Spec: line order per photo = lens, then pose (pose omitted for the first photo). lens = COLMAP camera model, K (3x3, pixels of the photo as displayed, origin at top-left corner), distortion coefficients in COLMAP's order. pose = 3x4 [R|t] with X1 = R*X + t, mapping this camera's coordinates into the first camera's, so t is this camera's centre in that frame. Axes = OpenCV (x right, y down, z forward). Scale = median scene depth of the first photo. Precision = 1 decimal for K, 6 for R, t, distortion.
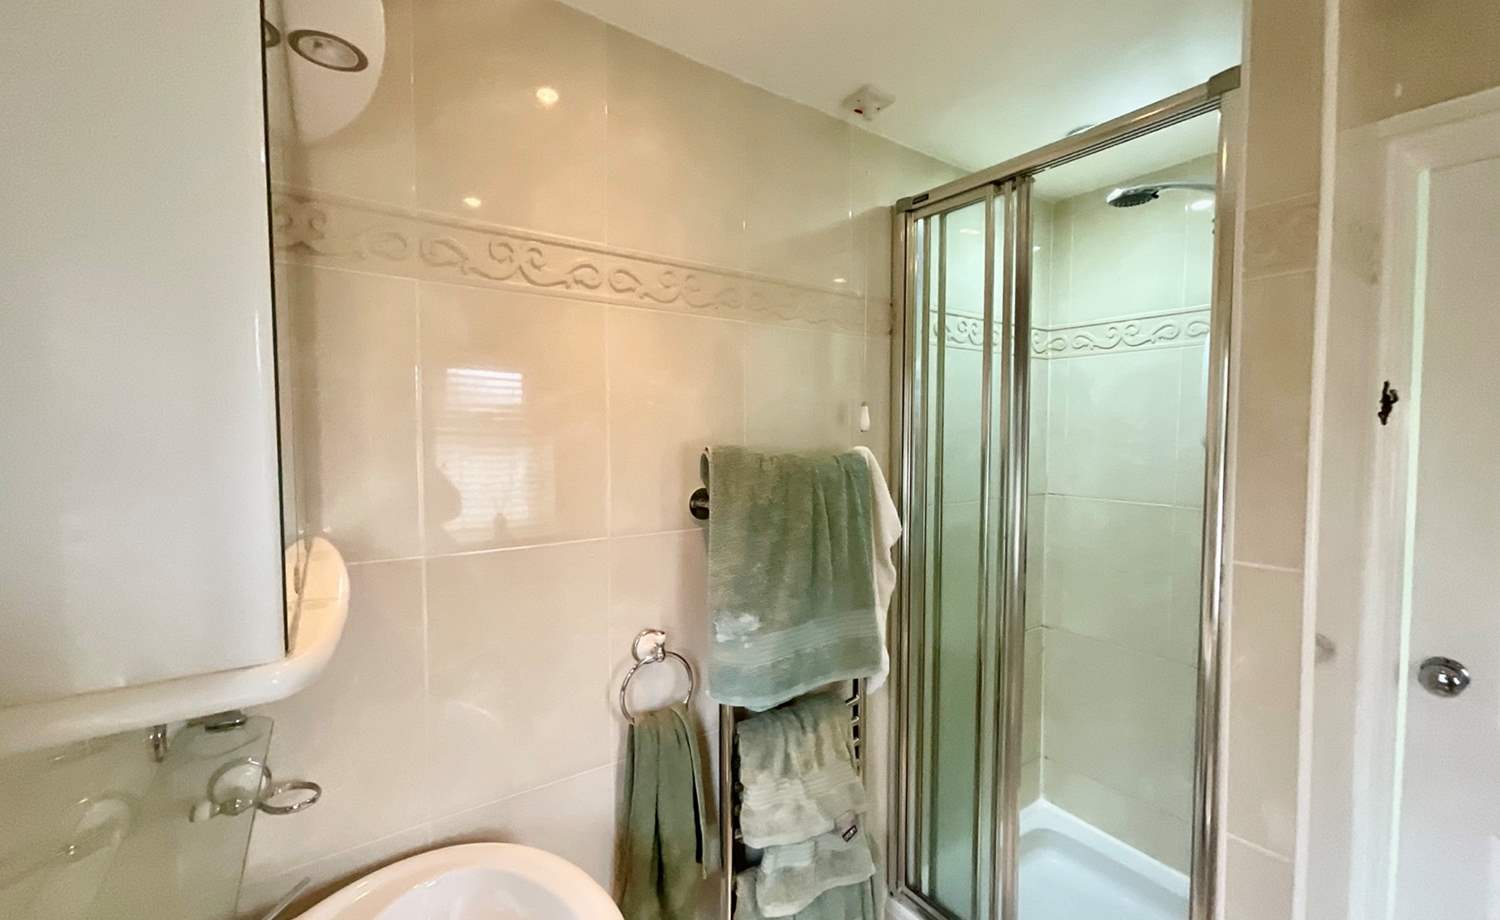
lens RADIAL K [[623.5, 0, 748.7], [0, 623.5, 463.5], [0, 0, 1]] dist [0.001108, 0.000391]
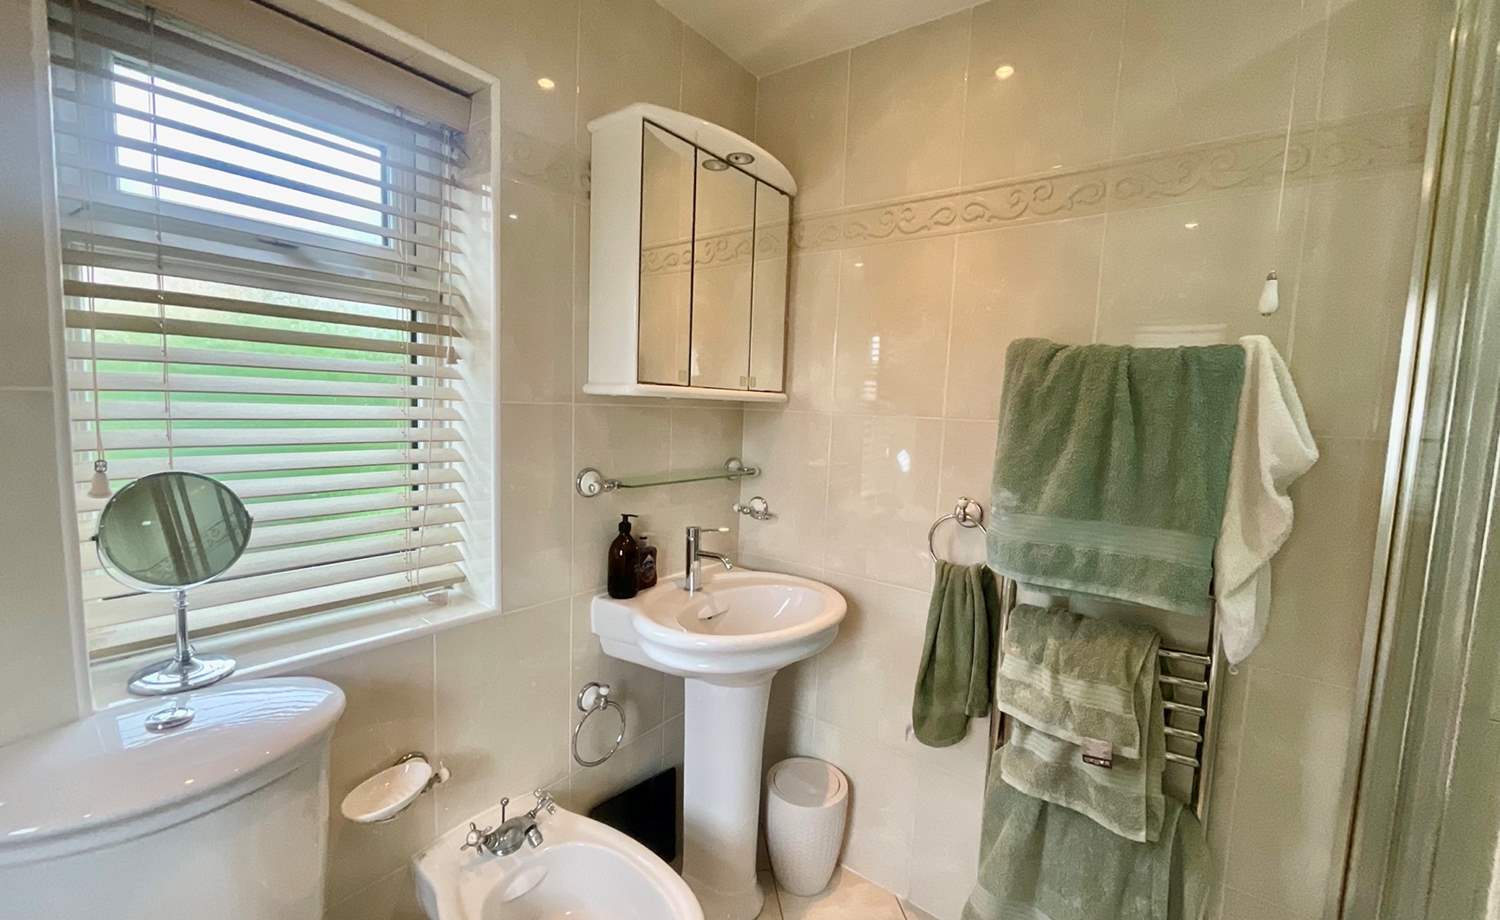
lens RADIAL K [[609.3, 0, 750.0], [0, 609.3, 460.0], [0, 0, 1]] dist [-0.000642, -0.000253]
pose [[0.297282, 0.094279, -0.950124, 0.846607], [-0.085807, 0.993724, 0.071758, 0.146030], [0.950926, 0.060195, 0.303506, 0.235966]]
